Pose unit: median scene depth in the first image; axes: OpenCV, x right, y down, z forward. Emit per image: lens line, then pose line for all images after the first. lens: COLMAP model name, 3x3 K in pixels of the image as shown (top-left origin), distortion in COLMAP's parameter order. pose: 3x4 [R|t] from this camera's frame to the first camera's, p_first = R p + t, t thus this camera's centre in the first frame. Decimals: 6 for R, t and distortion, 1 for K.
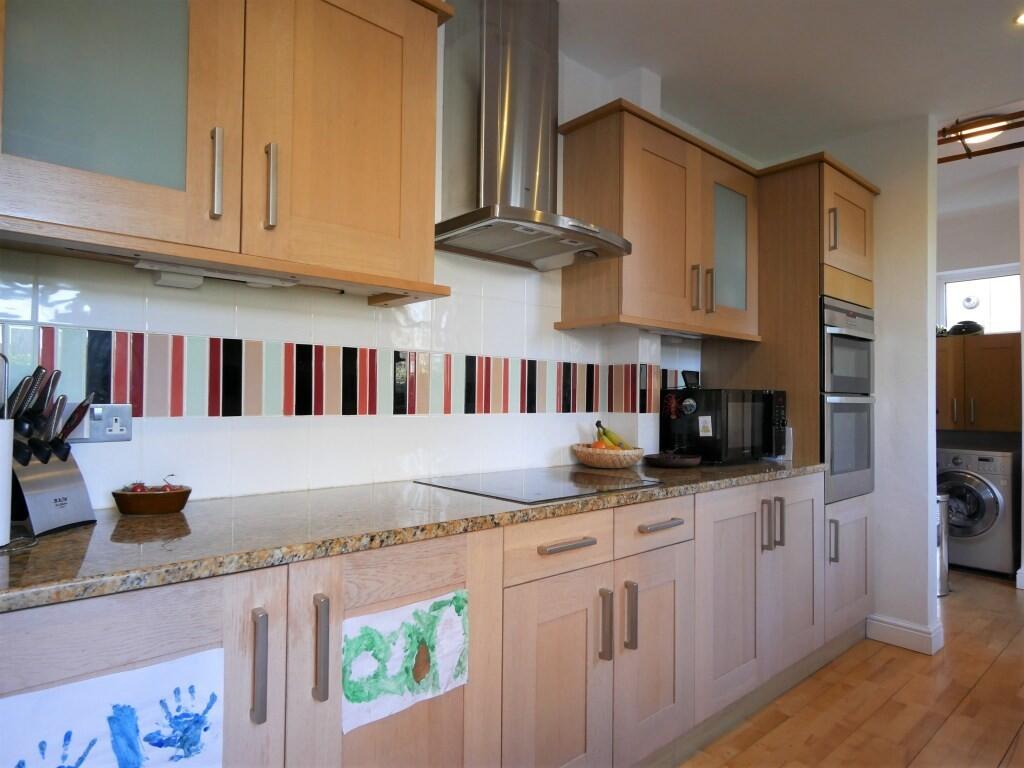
lens RADIAL K [[611.4, 0, 512.0], [0, 611.4, 385.5], [0, 0, 1]] dist [-0.000399, -0.000704]
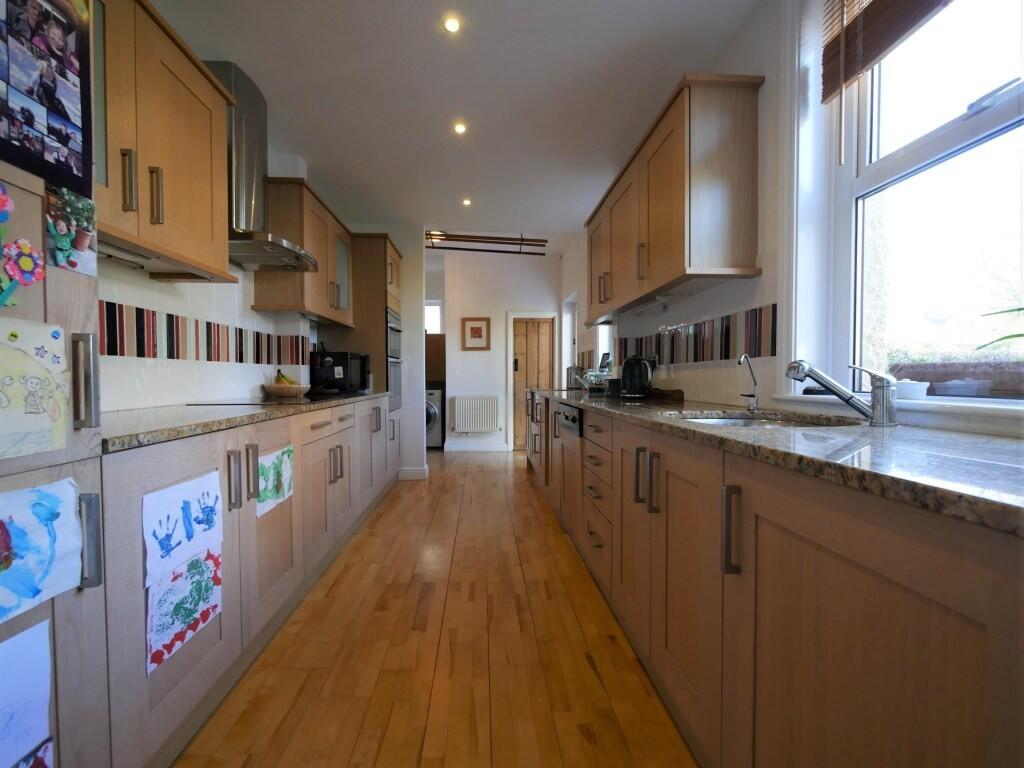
lens RADIAL K [[428.6, 0, 510.9], [0, 428.6, 383.9], [0, 0, 1]] dist [-0.000723, -0.000354]
pose [[0.610938, -0.026682, 0.791229, -0.411886], [-0.009157, 0.999127, 0.040763, 0.048607], [-0.791626, -0.032149, 0.610160, -0.199180]]
